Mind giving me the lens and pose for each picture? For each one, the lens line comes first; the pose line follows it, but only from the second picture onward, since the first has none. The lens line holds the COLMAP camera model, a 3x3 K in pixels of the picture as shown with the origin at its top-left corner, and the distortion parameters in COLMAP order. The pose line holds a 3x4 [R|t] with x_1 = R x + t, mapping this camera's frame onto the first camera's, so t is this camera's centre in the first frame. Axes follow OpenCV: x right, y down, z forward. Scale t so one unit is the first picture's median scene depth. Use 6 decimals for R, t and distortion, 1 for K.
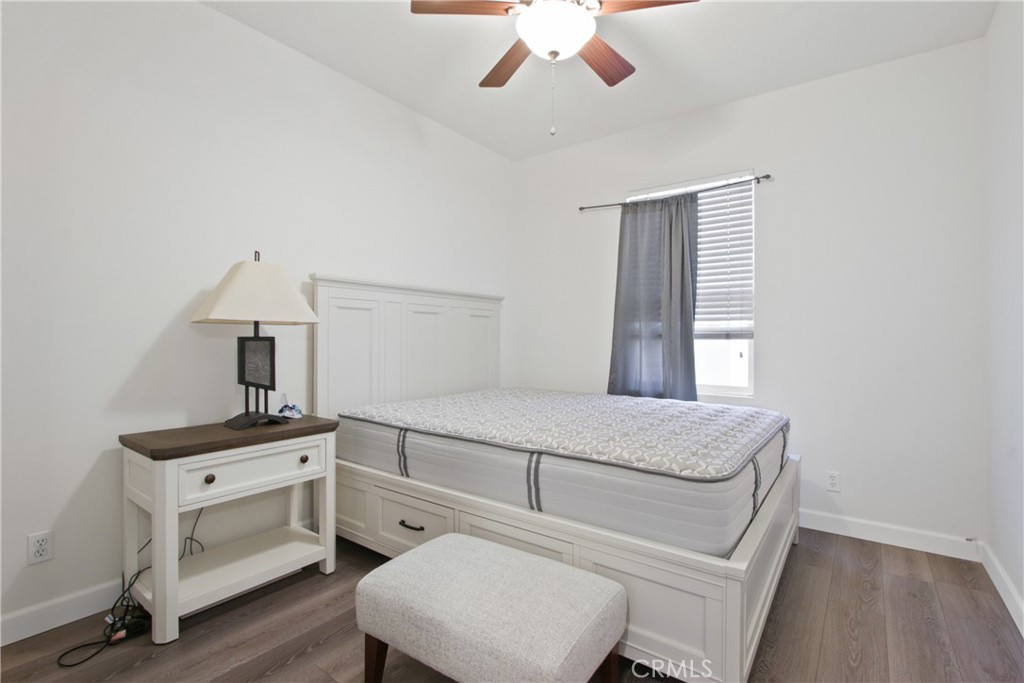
lens RADIAL K [[463.4, 0, 512.0], [0, 463.4, 341.5], [0, 0, 1]] dist [-0.040695, -0.000211]
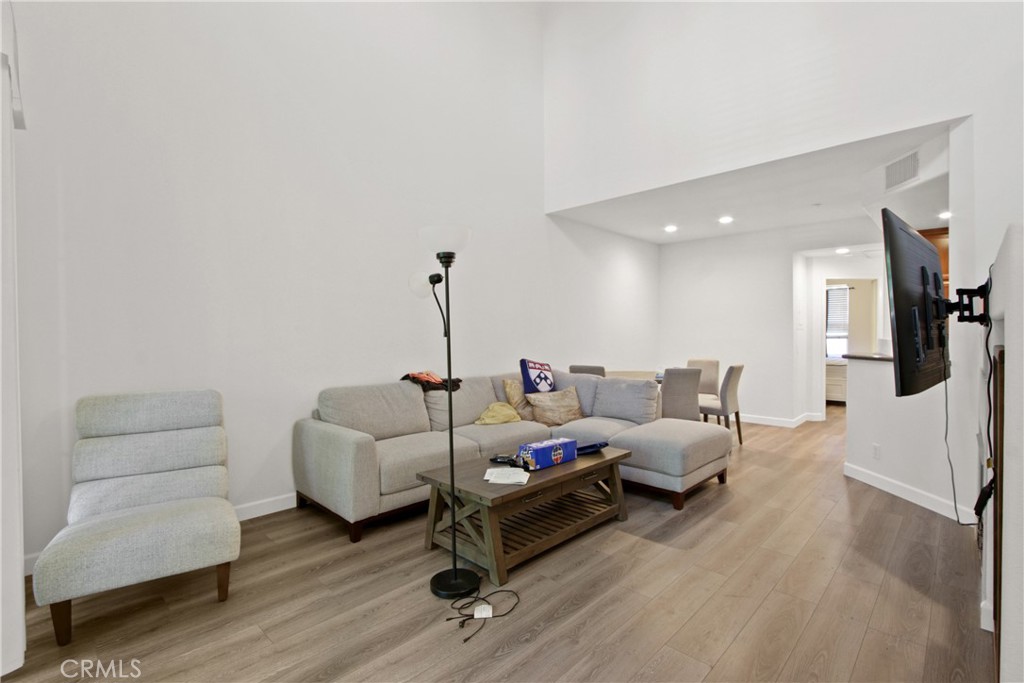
lens RADIAL K [[475.0, 0, 511.8], [0, 475.0, 337.9], [0, 0, 1]] dist [-0.023183, 0.000294]
pose [[0.993030, -0.008468, -0.117559, -1.409803], [0.010598, 0.999791, 0.017508, -0.090684], [0.117386, -0.018631, 0.992912, -2.513748]]
